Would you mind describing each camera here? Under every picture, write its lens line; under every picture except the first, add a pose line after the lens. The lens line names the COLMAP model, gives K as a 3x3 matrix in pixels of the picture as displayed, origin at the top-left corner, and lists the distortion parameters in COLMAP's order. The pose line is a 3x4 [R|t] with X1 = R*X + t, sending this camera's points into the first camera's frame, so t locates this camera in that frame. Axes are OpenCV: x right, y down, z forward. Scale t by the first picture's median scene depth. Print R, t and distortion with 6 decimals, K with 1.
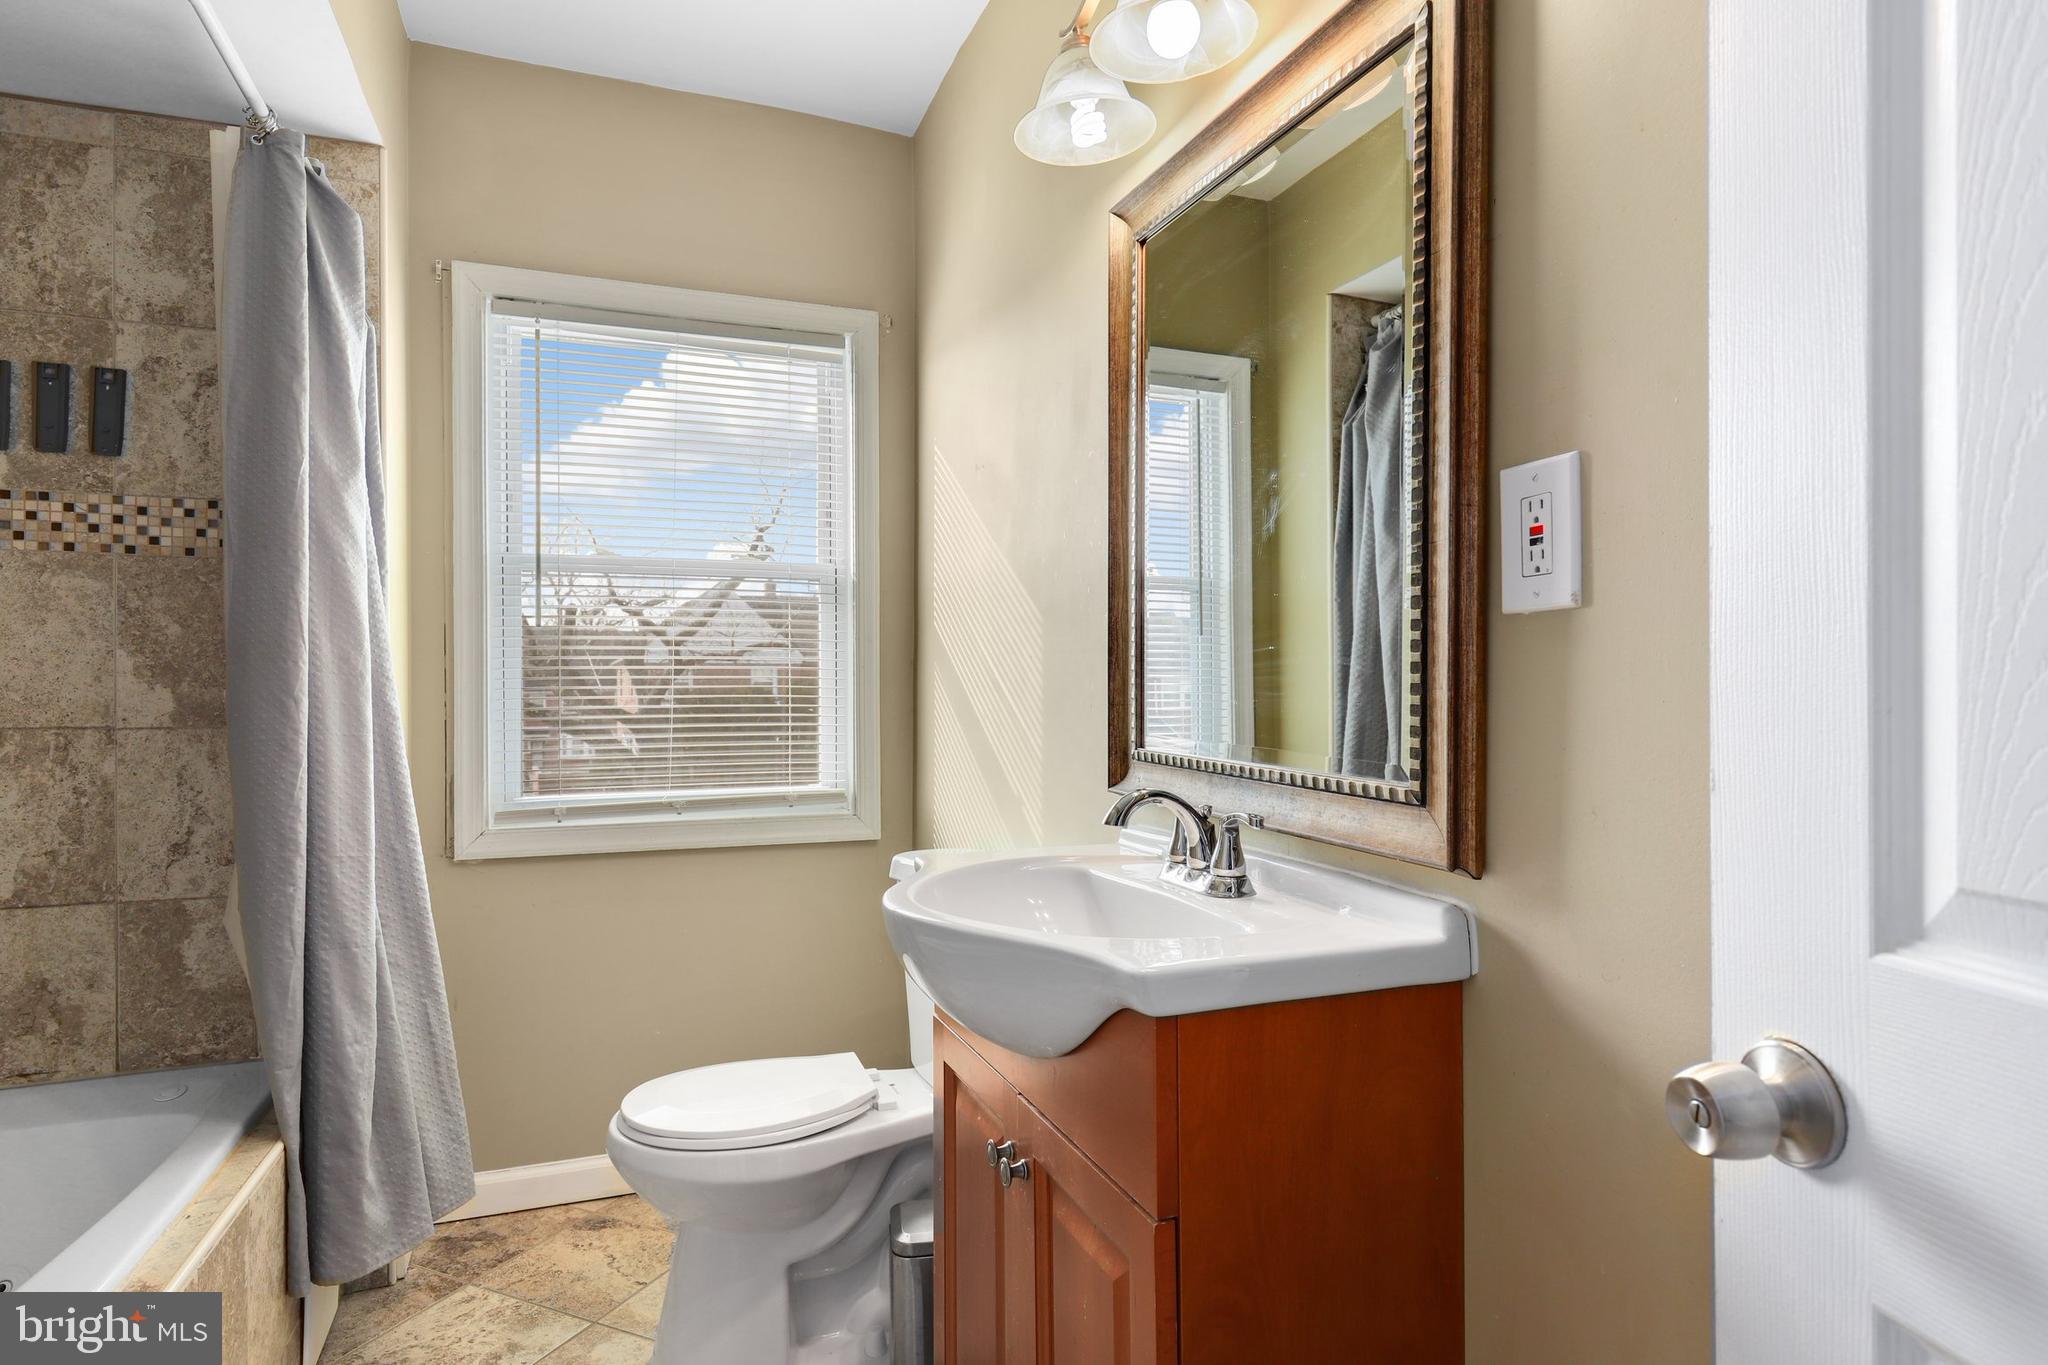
lens RADIAL K [[1158.6, 0, 1026.6], [0, 1158.6, 689.5], [0, 0, 1]] dist [-0.000632, 0.000426]
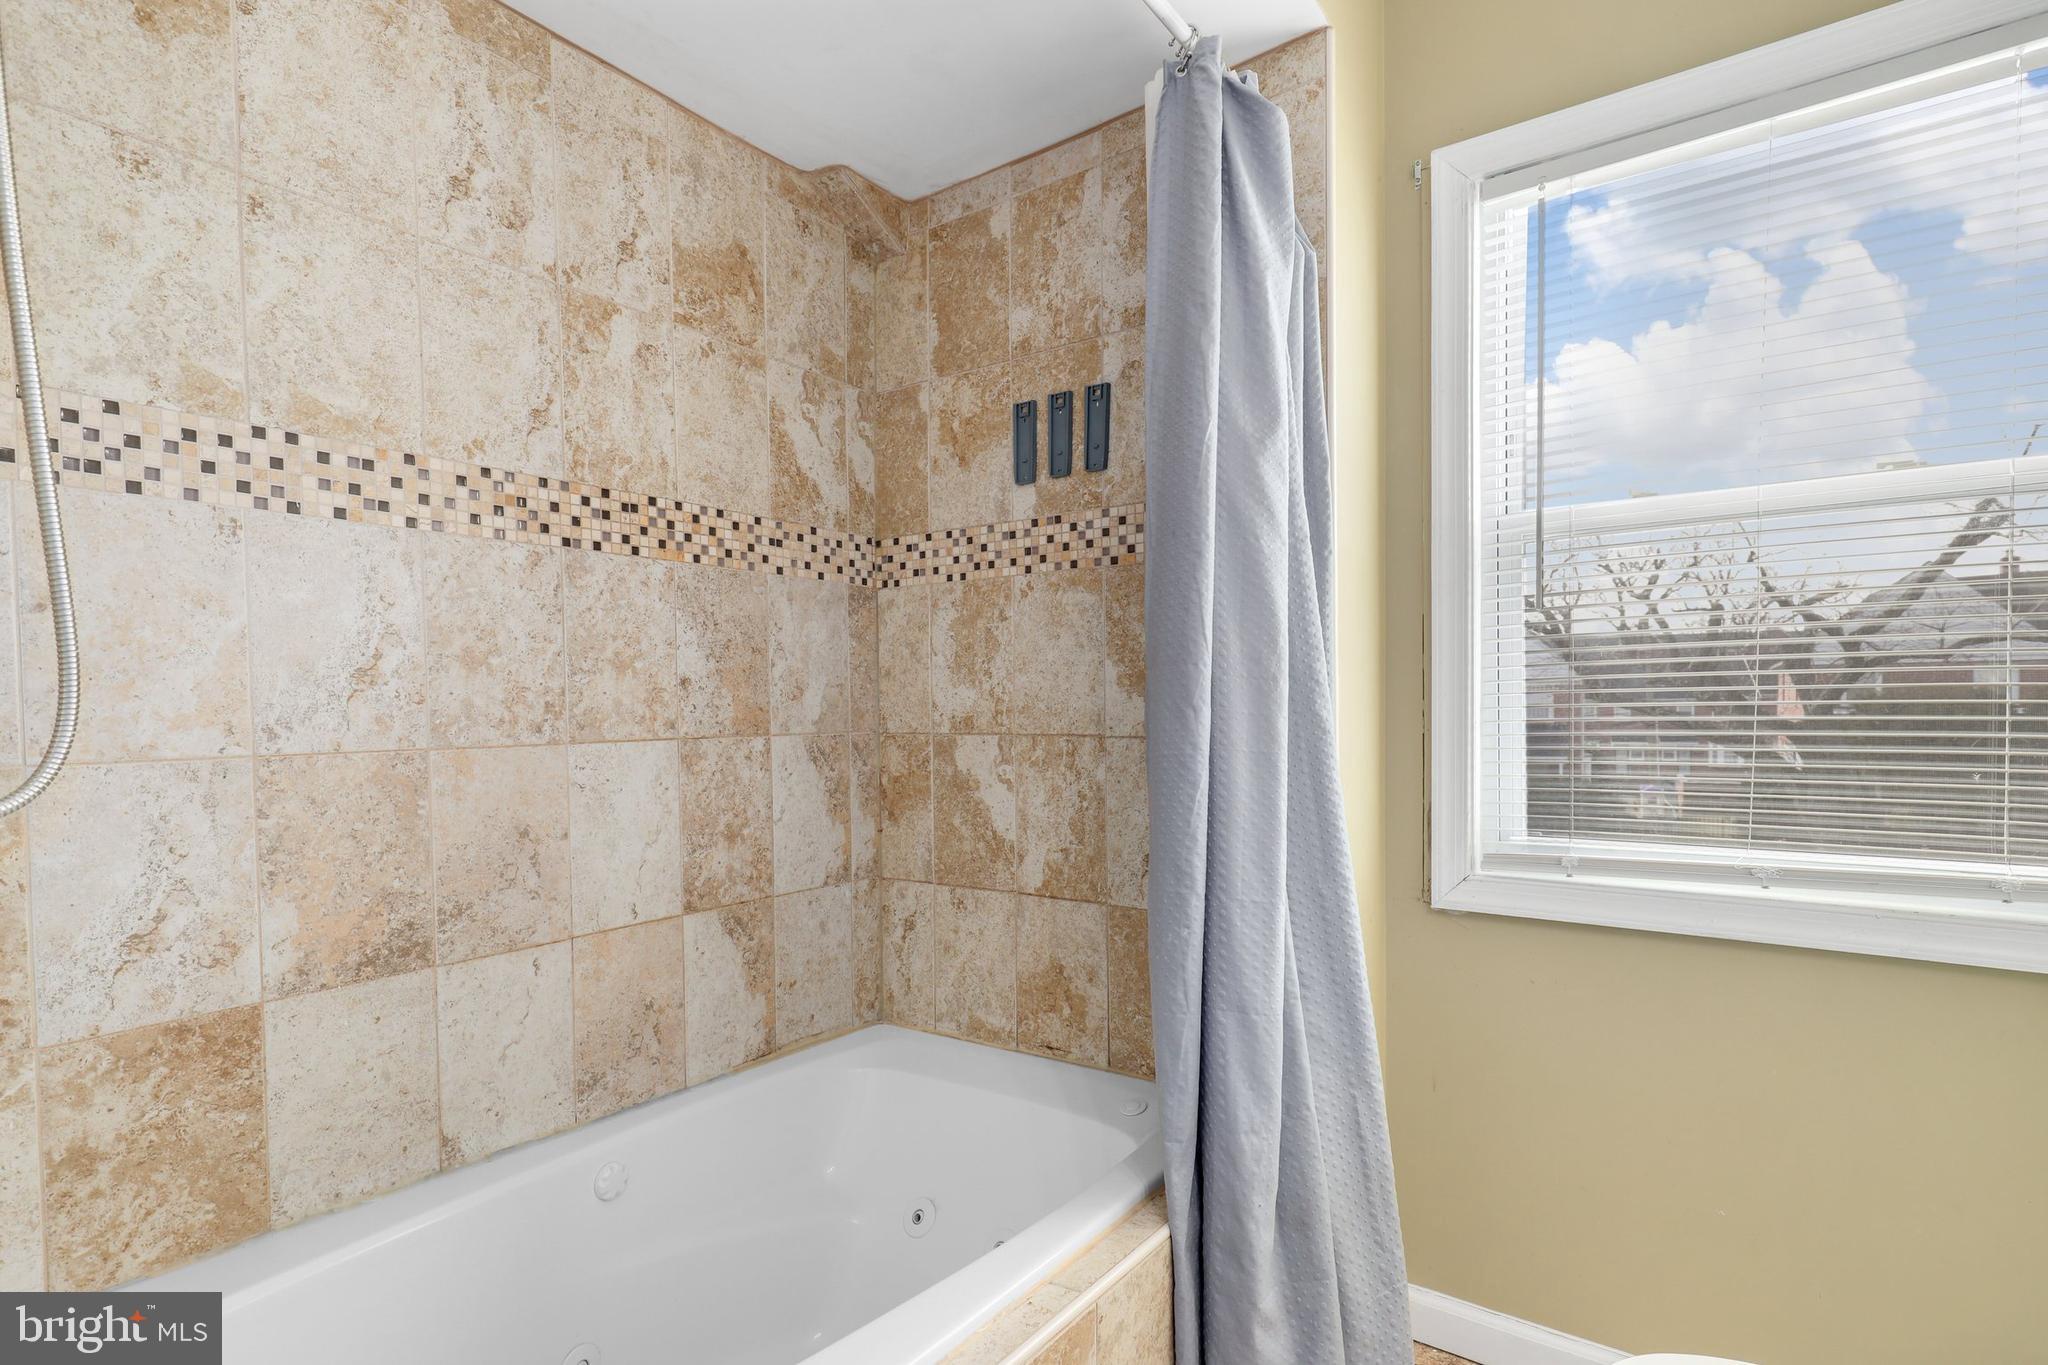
lens RADIAL K [[998.0, 0, 1041.0], [0, 998.0, 731.7], [0, 0, 1]] dist [0.004403, -0.000715]
pose [[0.548571, 0.019341, -0.835880, -0.076761], [0.007811, 0.999570, 0.028254, 0.003755], [0.836068, -0.022028, 0.548184, 0.468824]]
